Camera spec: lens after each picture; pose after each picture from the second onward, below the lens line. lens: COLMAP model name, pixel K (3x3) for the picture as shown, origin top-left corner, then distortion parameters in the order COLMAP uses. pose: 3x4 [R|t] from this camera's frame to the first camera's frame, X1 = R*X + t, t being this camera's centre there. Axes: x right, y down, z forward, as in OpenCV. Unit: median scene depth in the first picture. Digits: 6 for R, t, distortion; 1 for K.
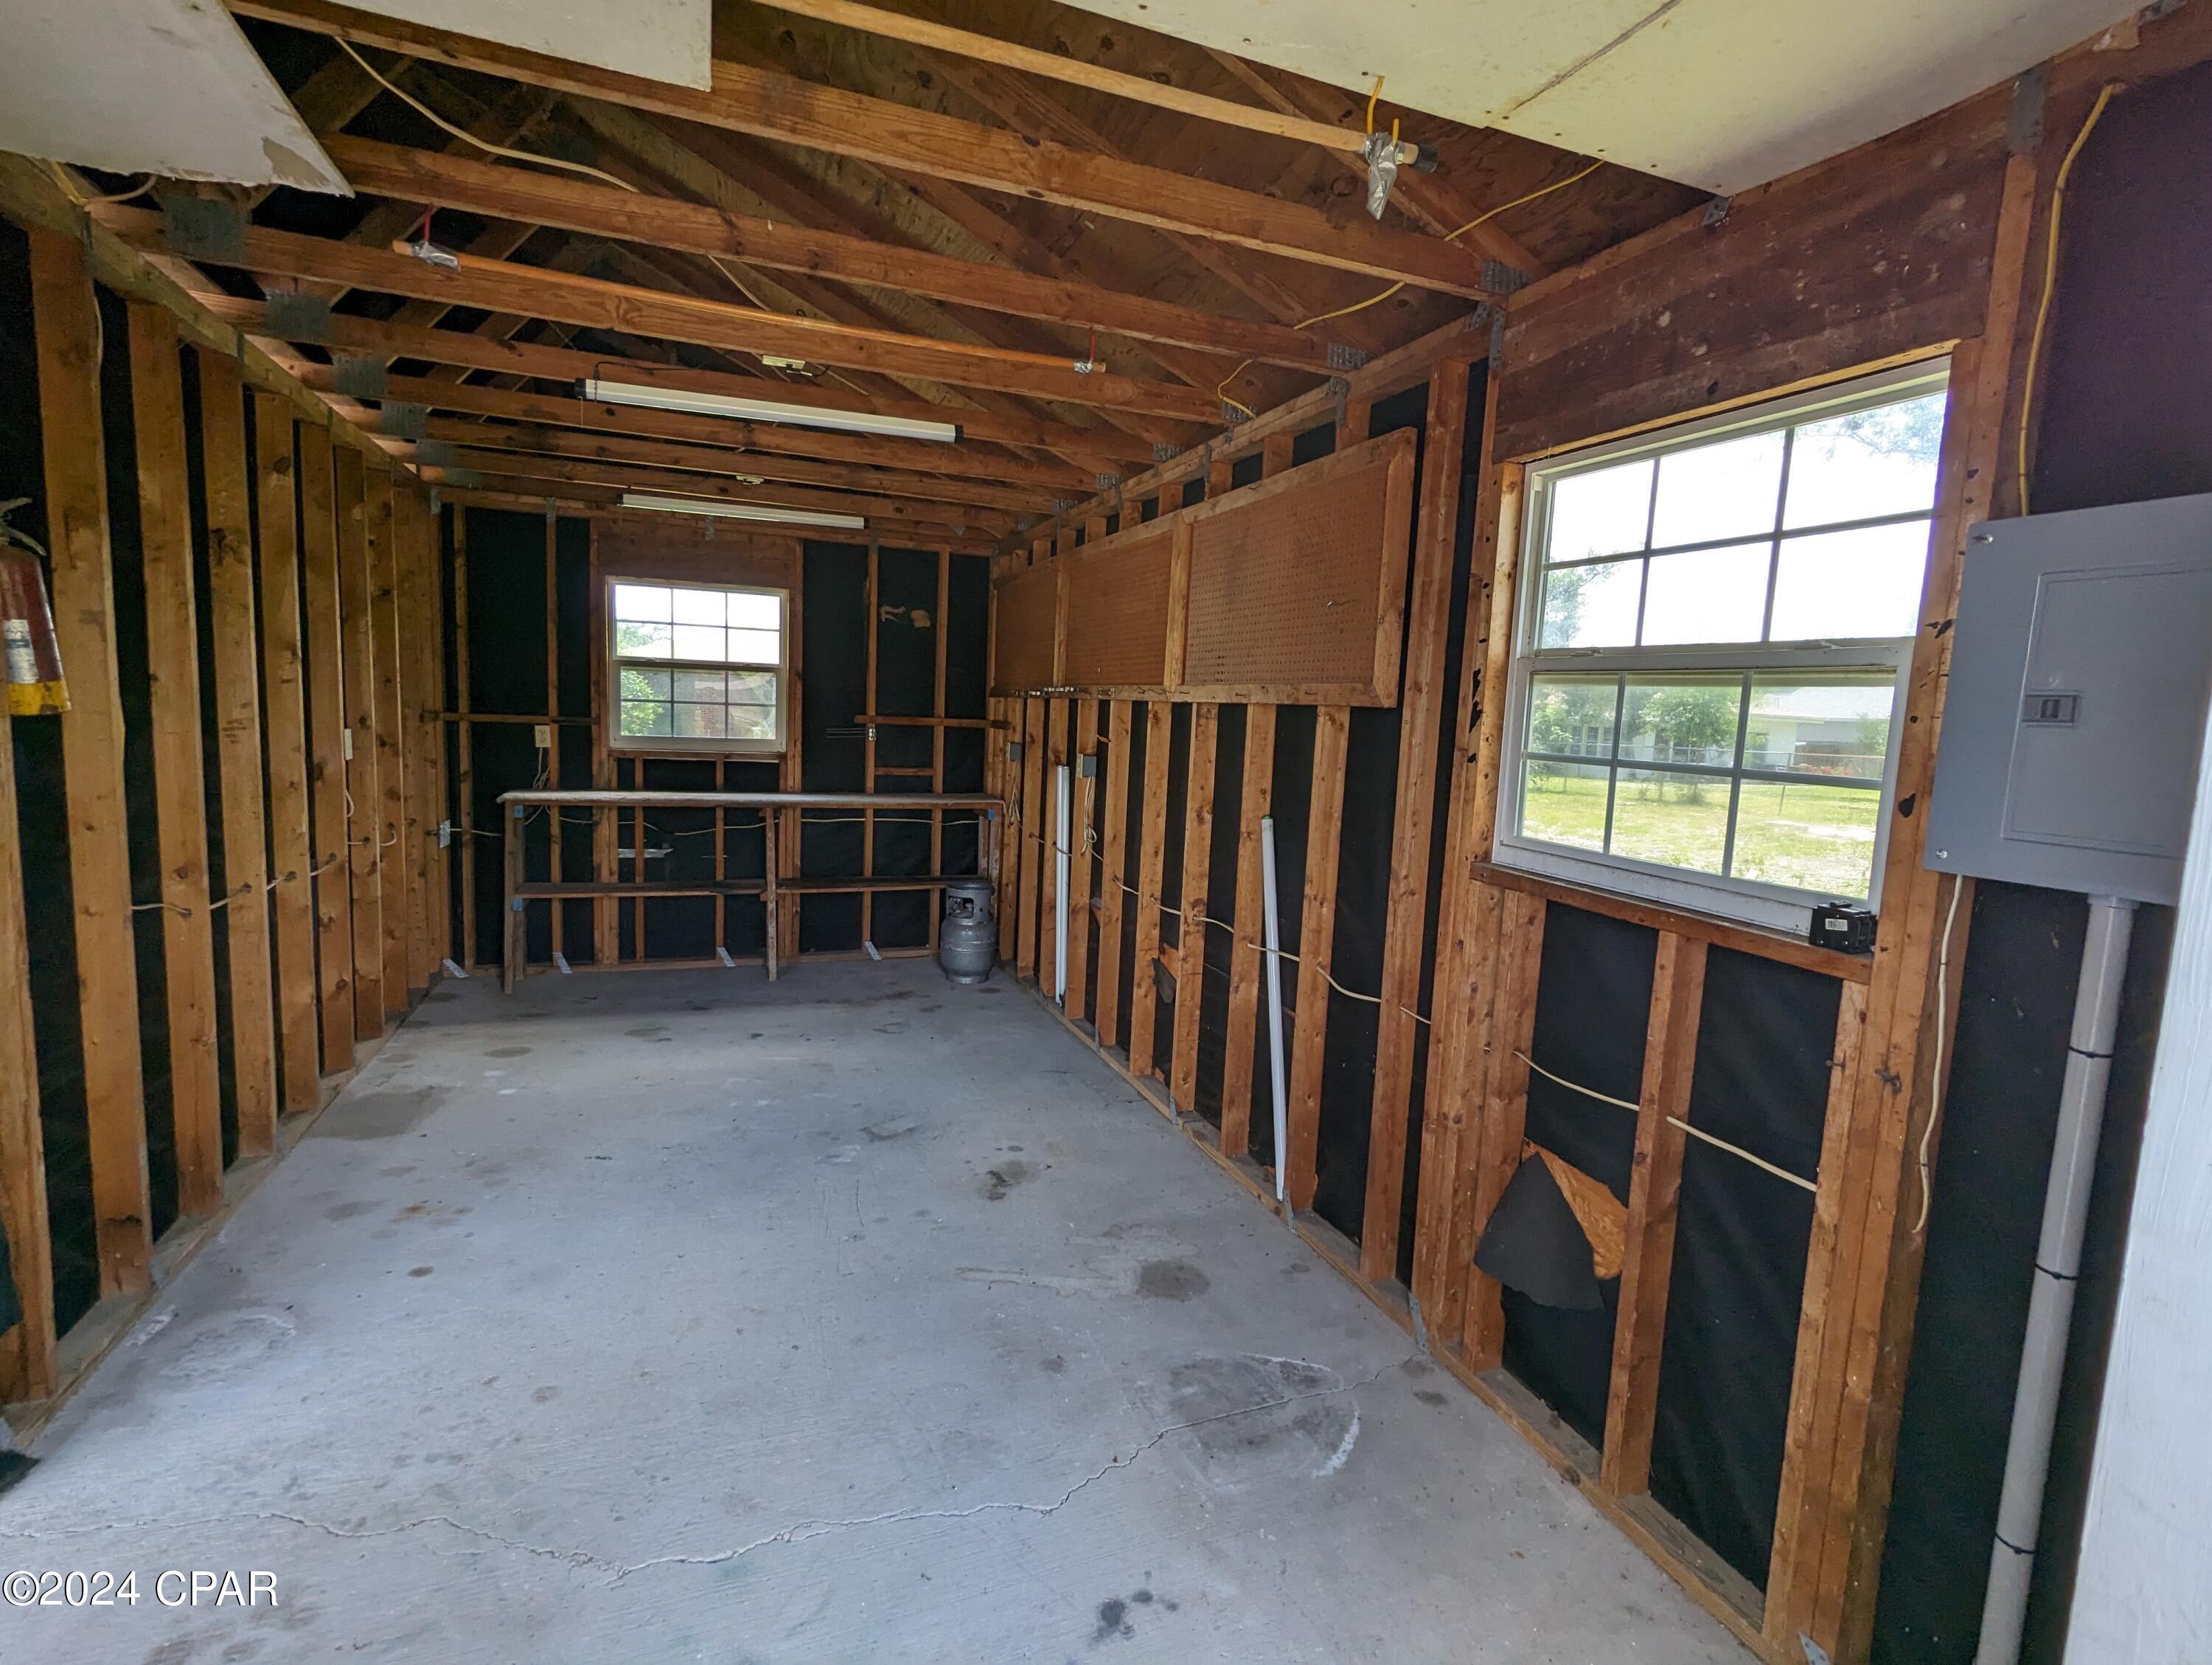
lens RADIAL K [[1044.5, 0, 1106.3], [0, 1044.5, 827.3], [0, 0, 1]] dist [0.000435, 0.000167]
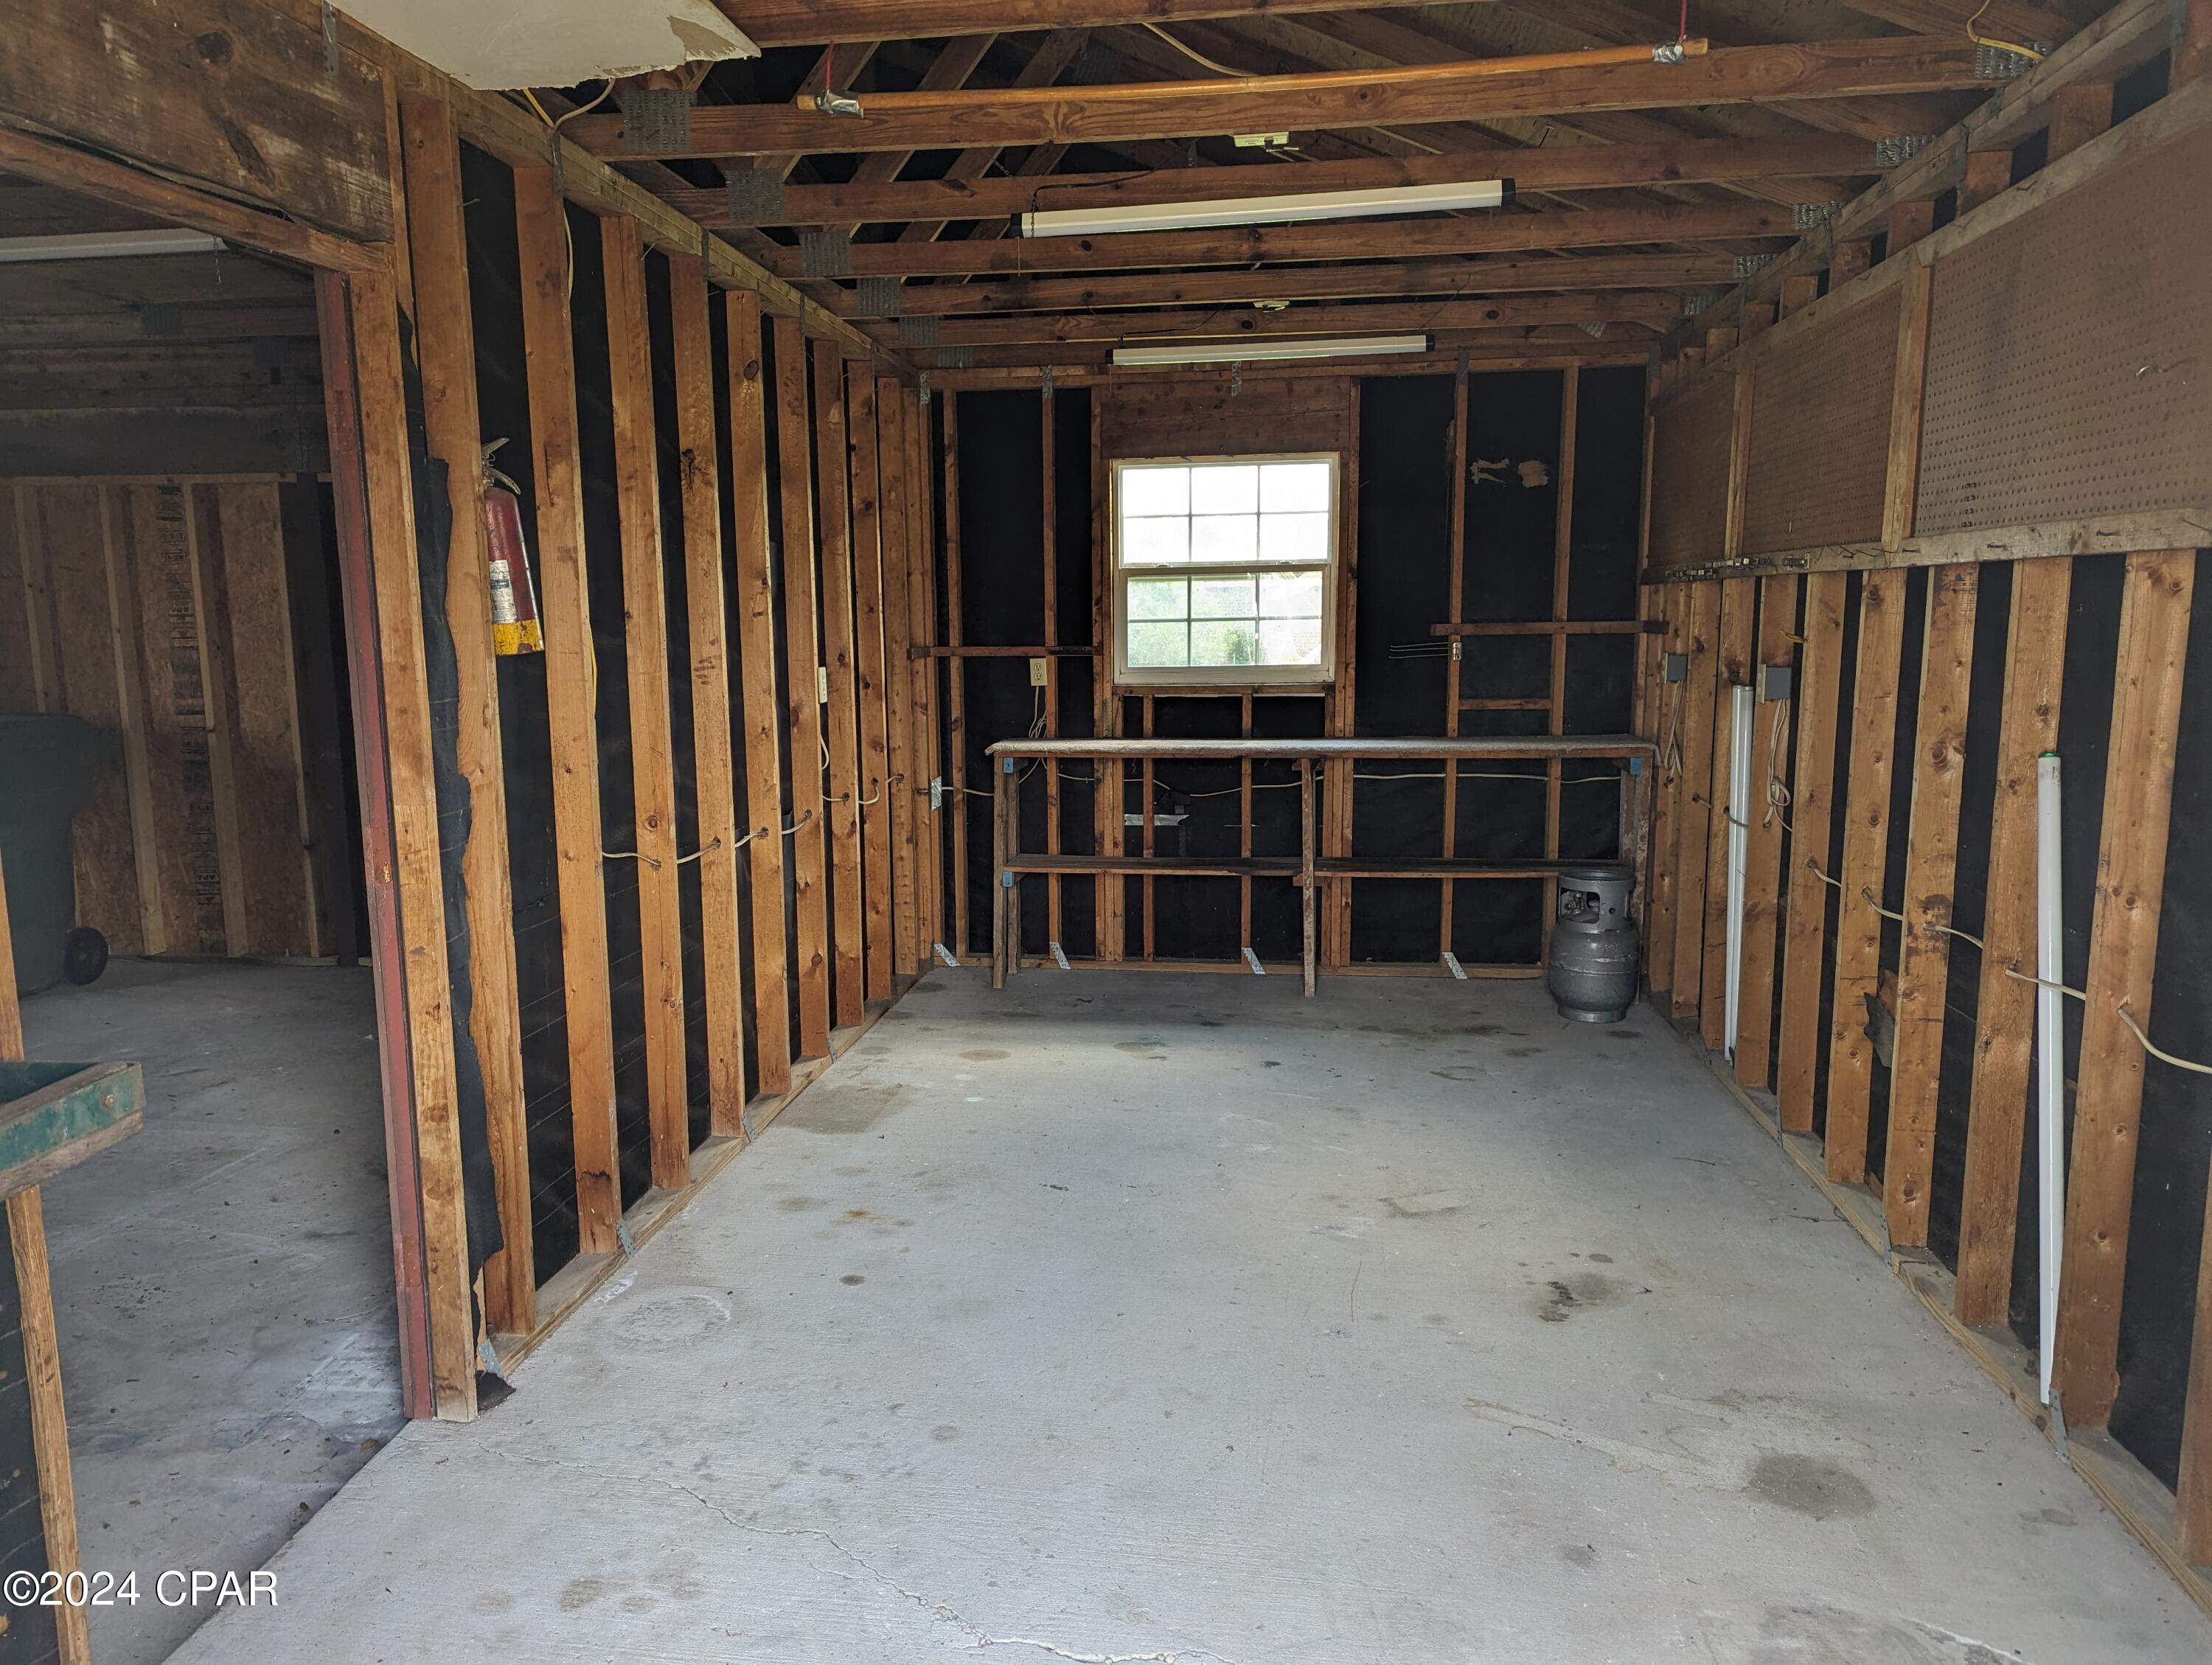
lens RADIAL K [[1551.7, 0, 1086.9], [0, 1551.7, 839.0], [0, 0, 1]] dist [0.072772, -0.072877]
pose [[0.871802, 0.016032, -0.489597, 0.108545], [-0.004628, 0.999689, 0.024494, 0.016900], [0.489837, -0.019088, 0.871605, -0.026677]]
